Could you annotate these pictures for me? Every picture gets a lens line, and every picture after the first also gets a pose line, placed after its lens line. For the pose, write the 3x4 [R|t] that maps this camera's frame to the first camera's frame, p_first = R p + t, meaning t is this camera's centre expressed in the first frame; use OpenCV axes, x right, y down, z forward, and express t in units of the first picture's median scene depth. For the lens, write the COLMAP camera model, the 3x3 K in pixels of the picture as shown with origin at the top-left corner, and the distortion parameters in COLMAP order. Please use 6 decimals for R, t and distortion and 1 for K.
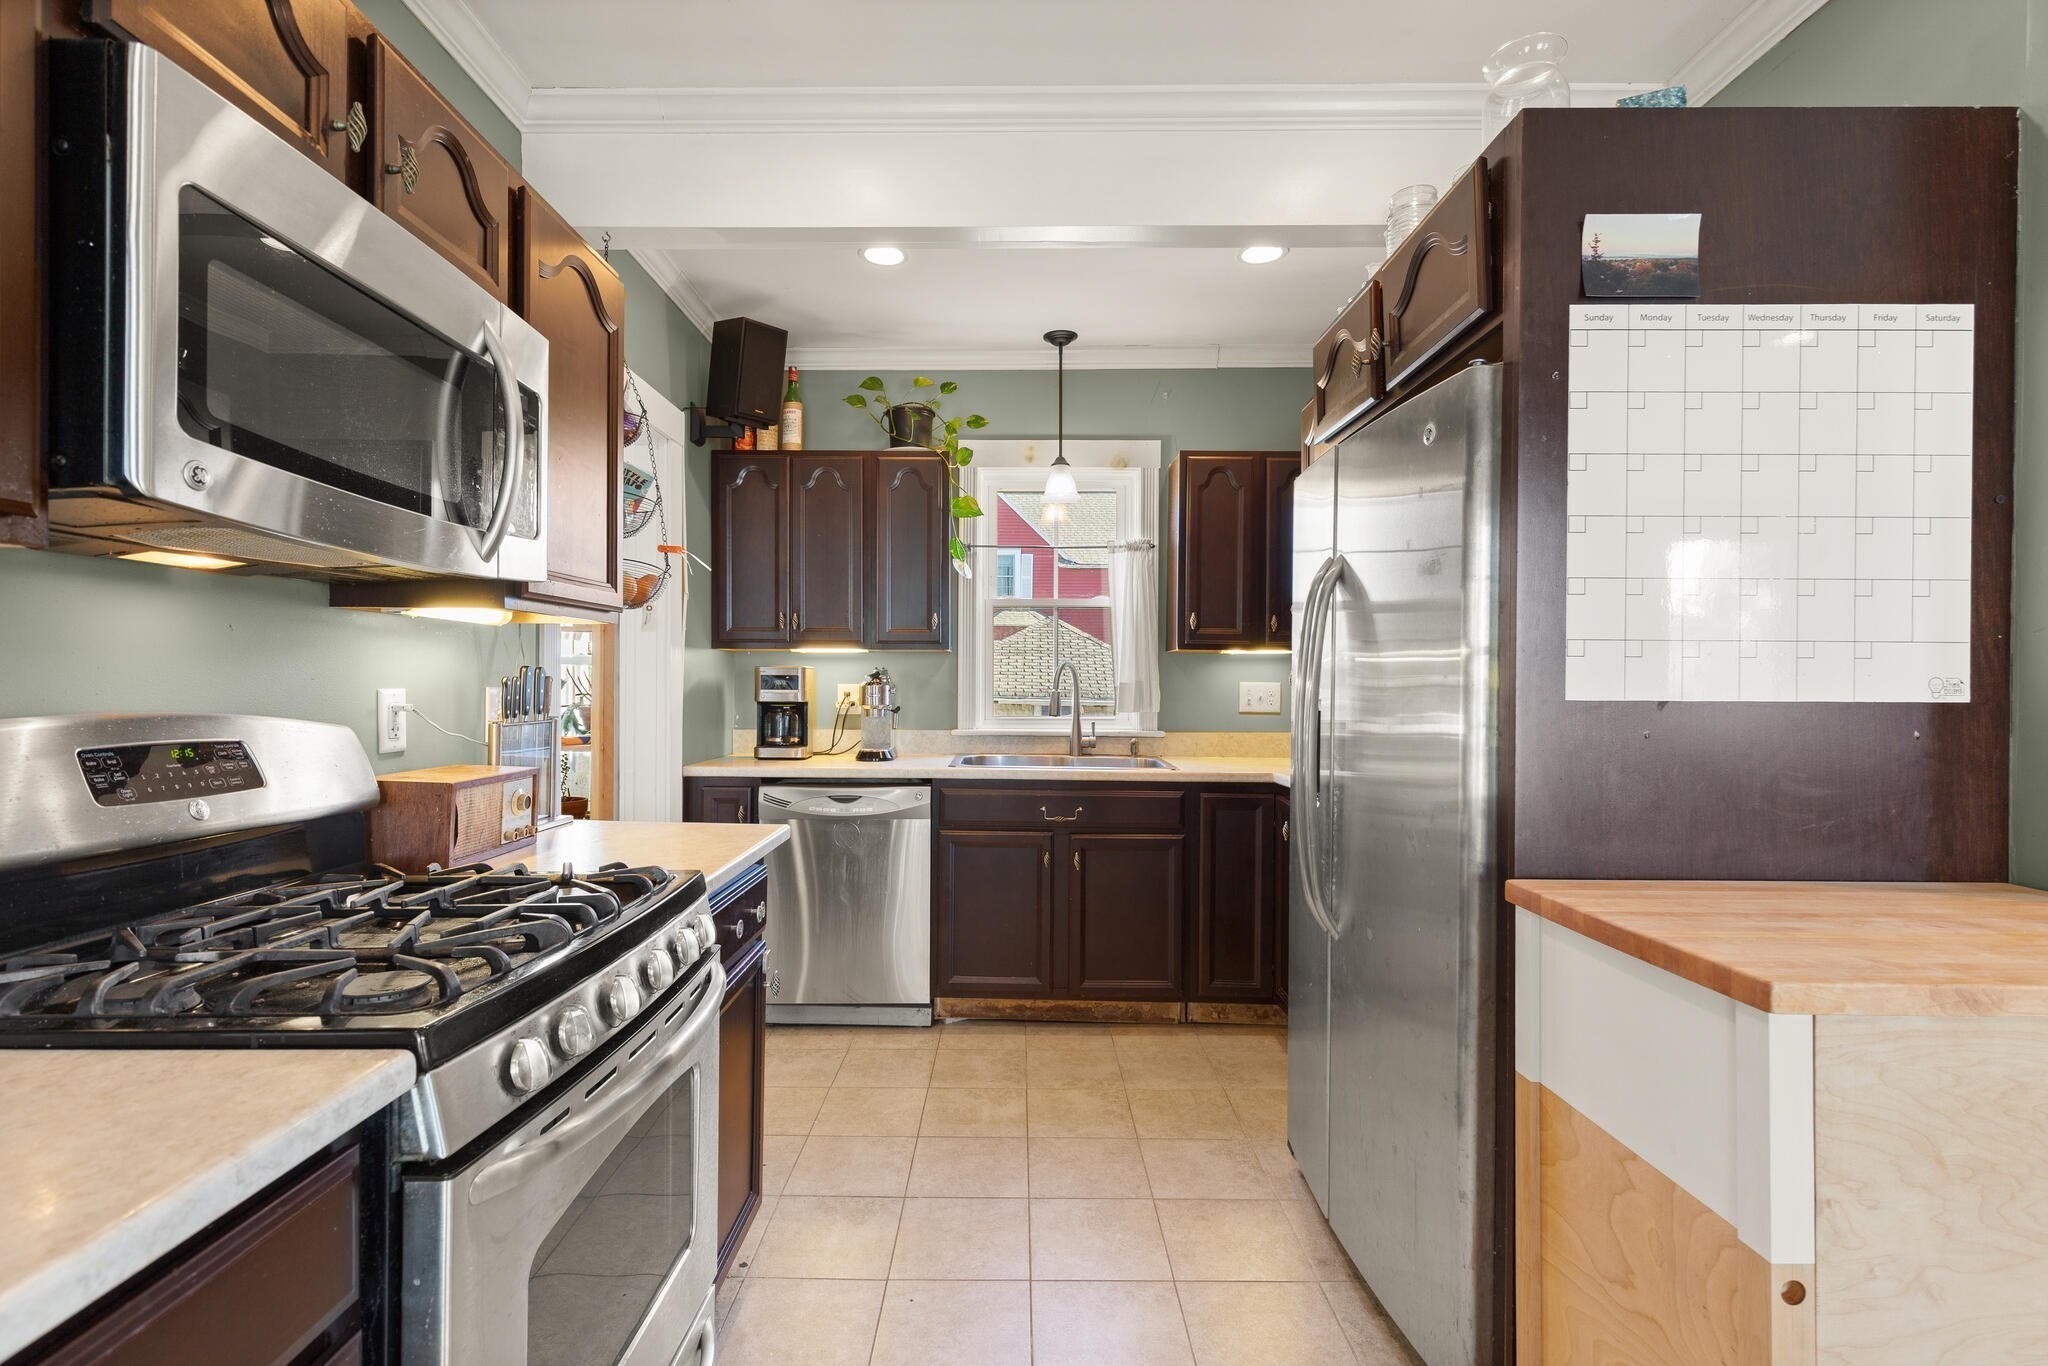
lens RADIAL K [[947.3, 0, 1009.5], [0, 947.3, 687.4], [0, 0, 1]] dist [0.005783, -0.000208]
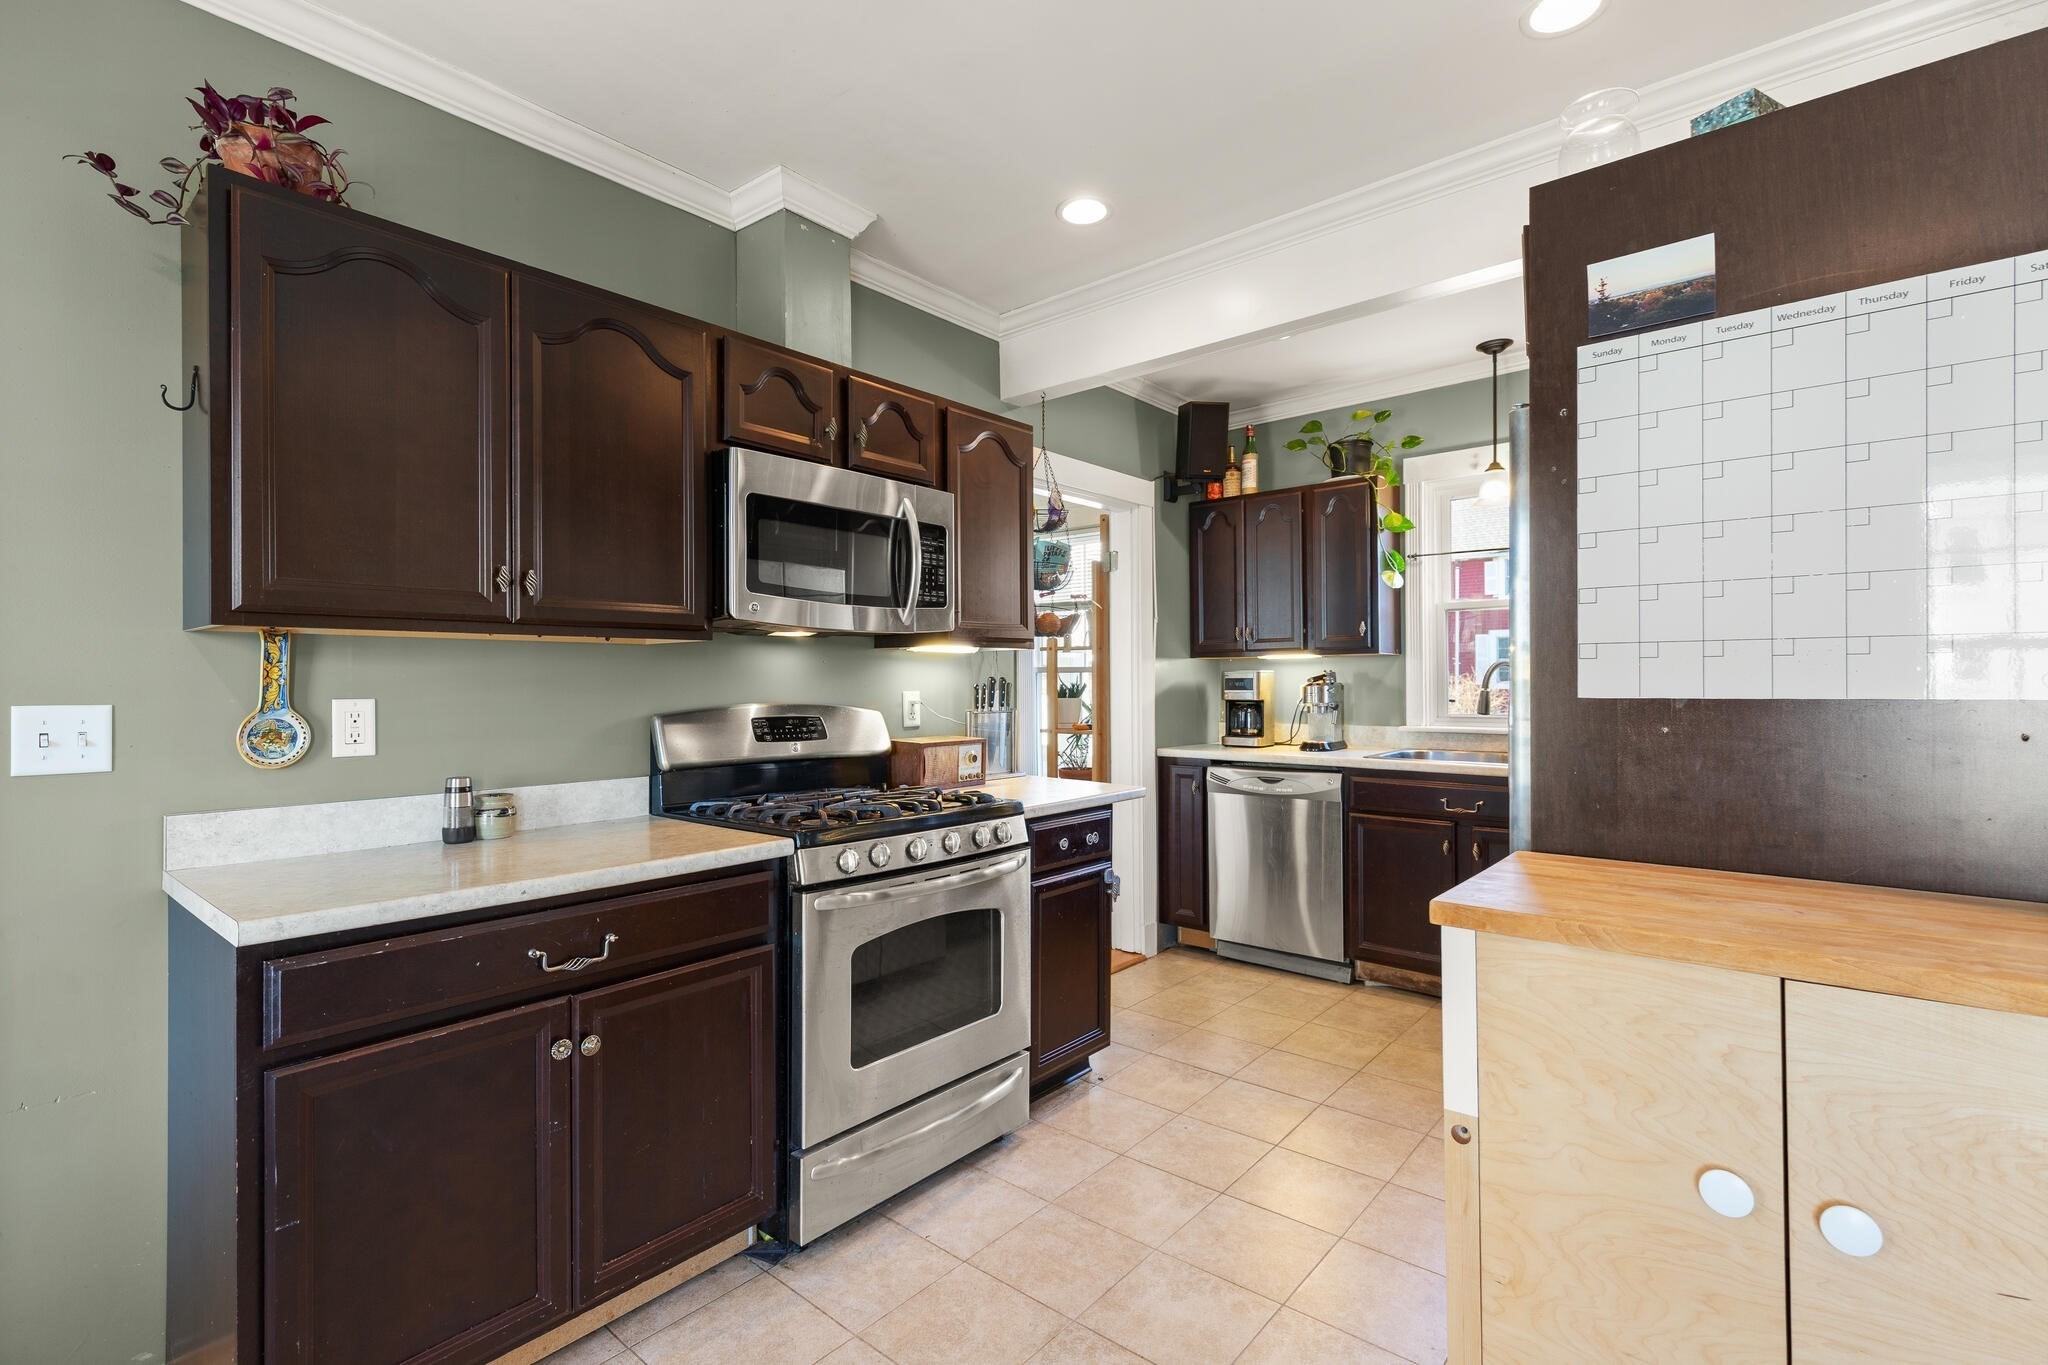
lens RADIAL K [[933.6, 0, 1023.0], [0, 933.6, 689.1], [0, 0, 1]] dist [0.004928, 0.000164]
pose [[0.768965, -0.005362, -0.639269, 0.348376], [0.006583, 0.999978, -0.000468, -0.000407], [0.639257, -0.003848, 0.768983, -0.121645]]
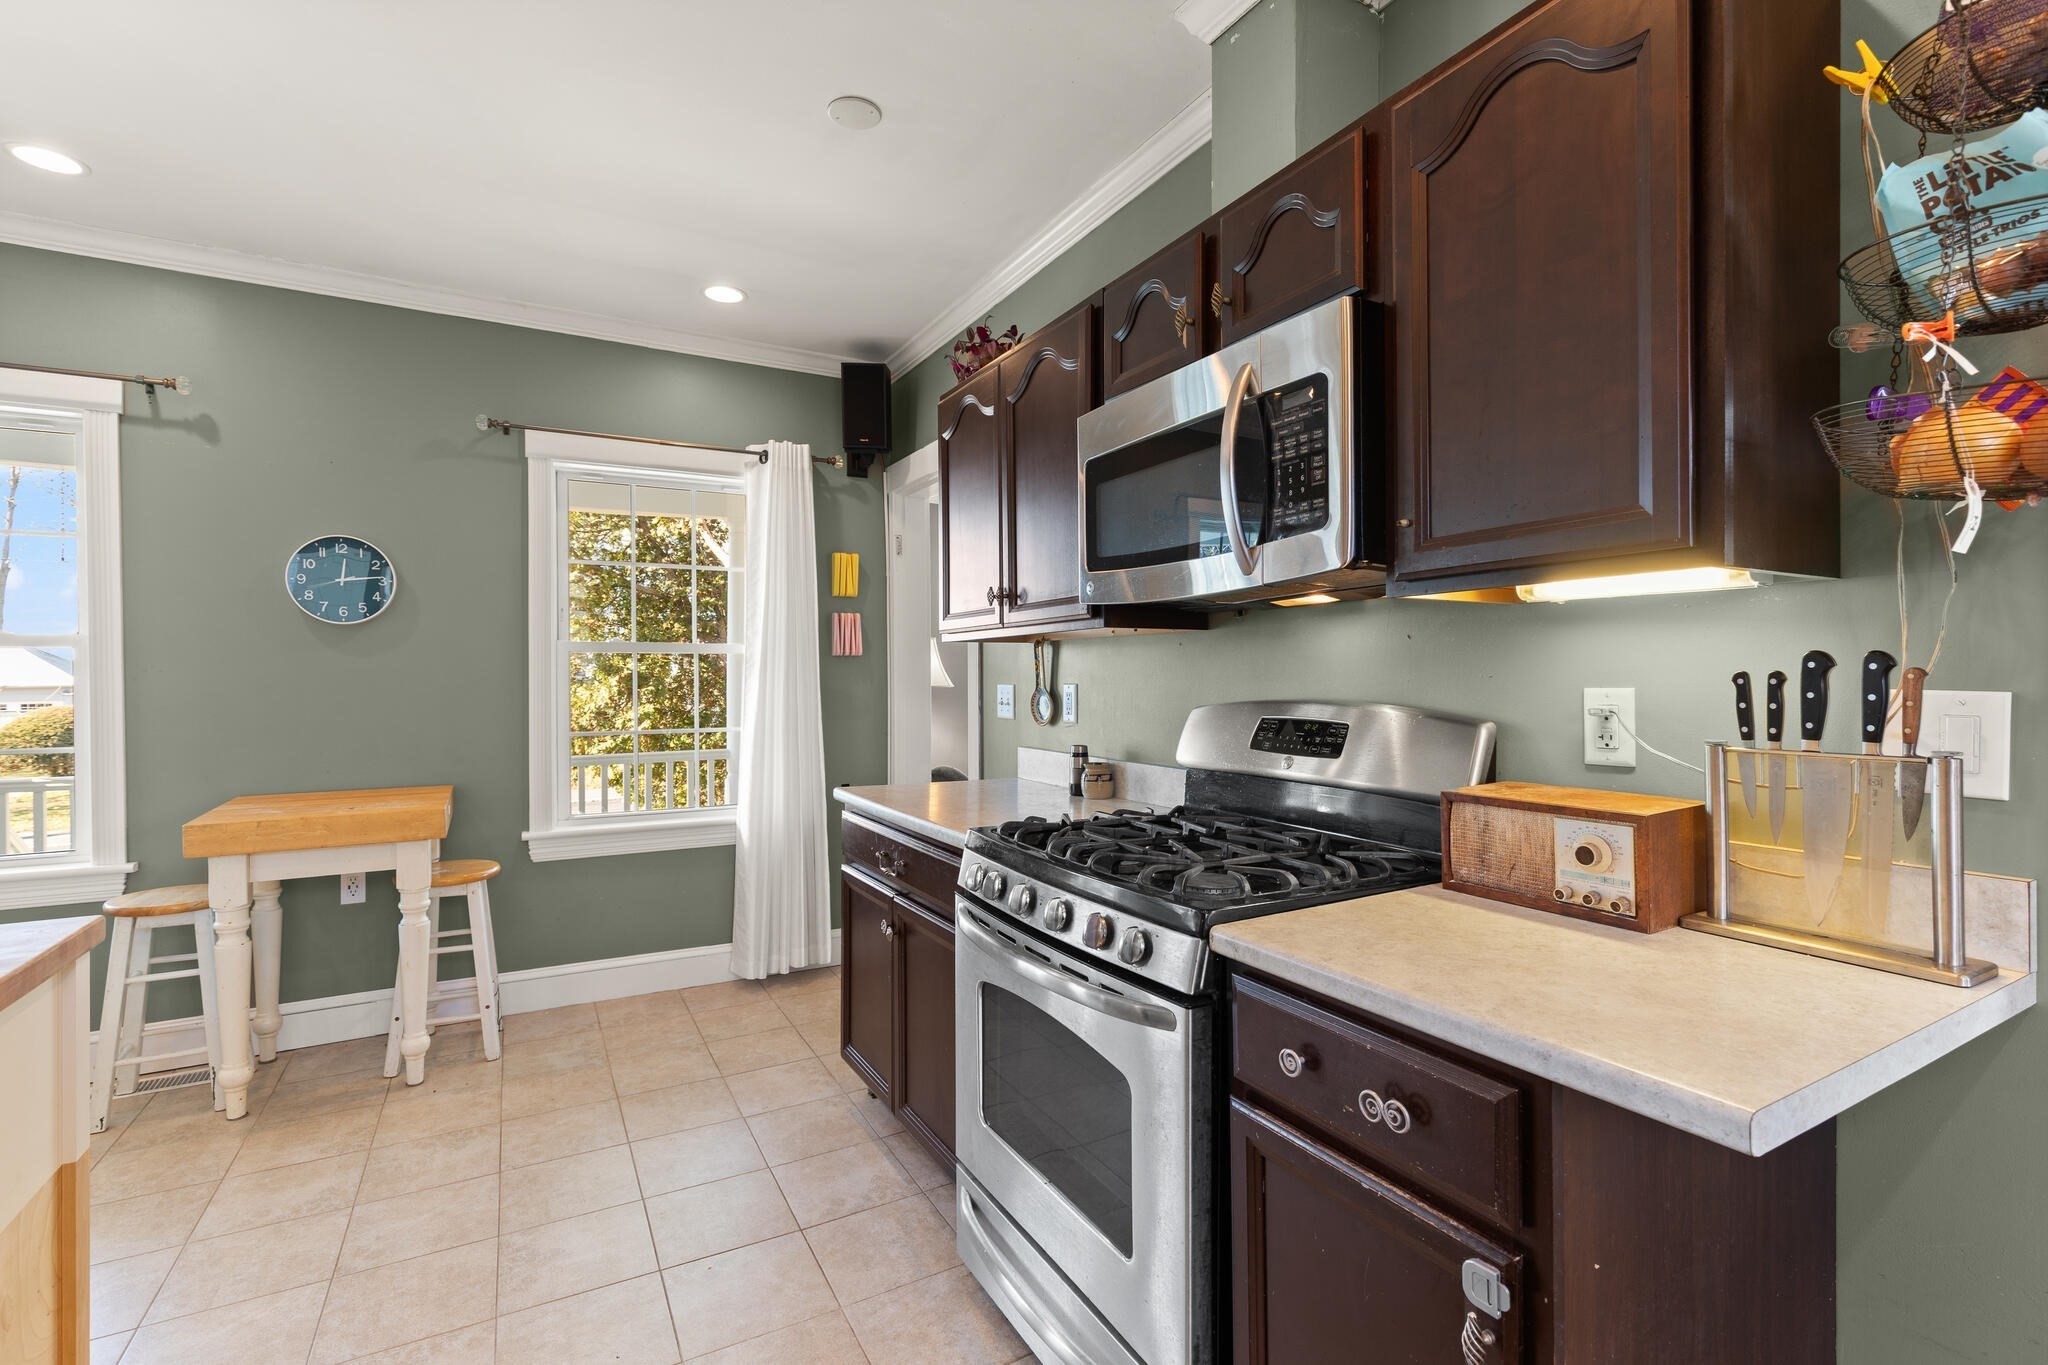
lens RADIAL K [[915.4, 0, 1024.0], [0, 915.4, 682.5], [0, 0, 1]] dist [0.002049, -0.000004]
pose [[-0.869881, 0.000483, -0.493261, 0.095355], [-0.002782, 0.999979, 0.005886, -0.003422], [0.493254, 0.006493, -0.869861, 0.778420]]
